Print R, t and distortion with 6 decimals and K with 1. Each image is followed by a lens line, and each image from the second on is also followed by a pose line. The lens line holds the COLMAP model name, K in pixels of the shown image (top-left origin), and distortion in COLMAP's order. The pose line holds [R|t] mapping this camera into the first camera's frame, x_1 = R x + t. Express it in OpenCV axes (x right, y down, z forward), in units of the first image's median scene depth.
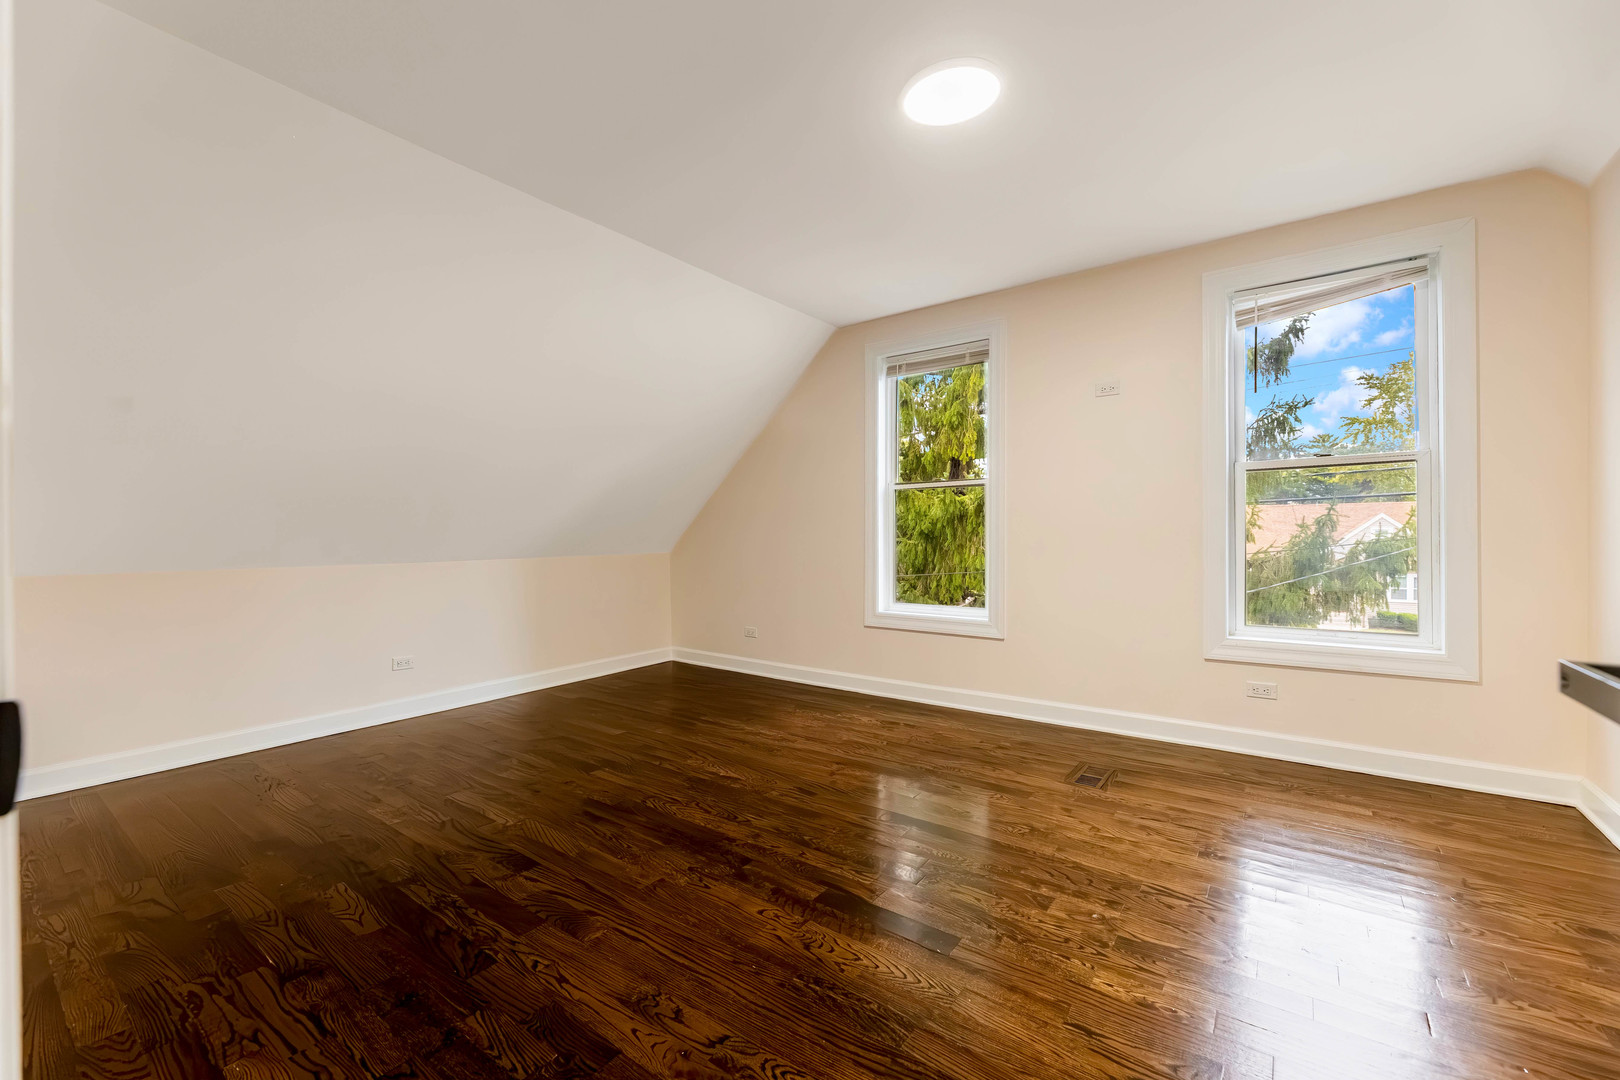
lens RADIAL K [[643.3, 0, 811.0], [0, 643.3, 539.6], [0, 0, 1]] dist [0.000176, 0.000006]
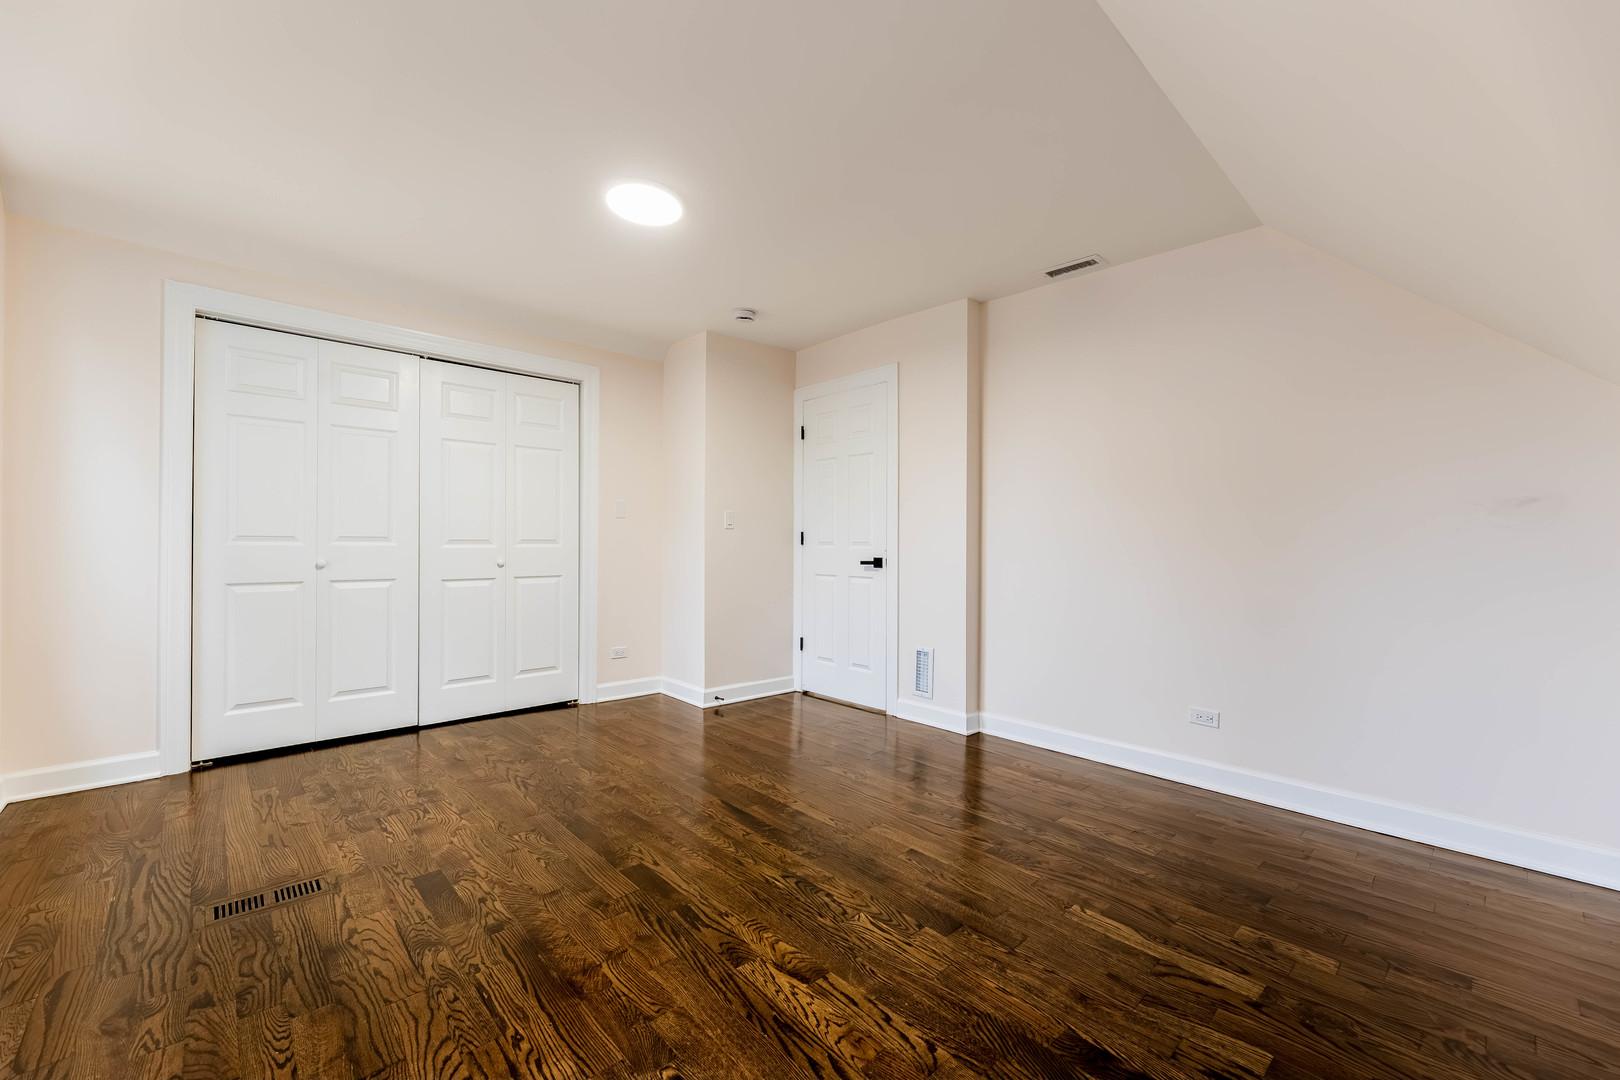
lens RADIAL K [[643.3, 0, 809.9], [0, 643.3, 539.7], [0, 0, 1]] dist [0.000176, 0.000006]
pose [[-0.981697, 0.000446, 0.190446, -0.259519], [-0.000718, 0.999981, -0.006041, -0.005917], [-0.190446, -0.006067, -0.981679, 1.614710]]
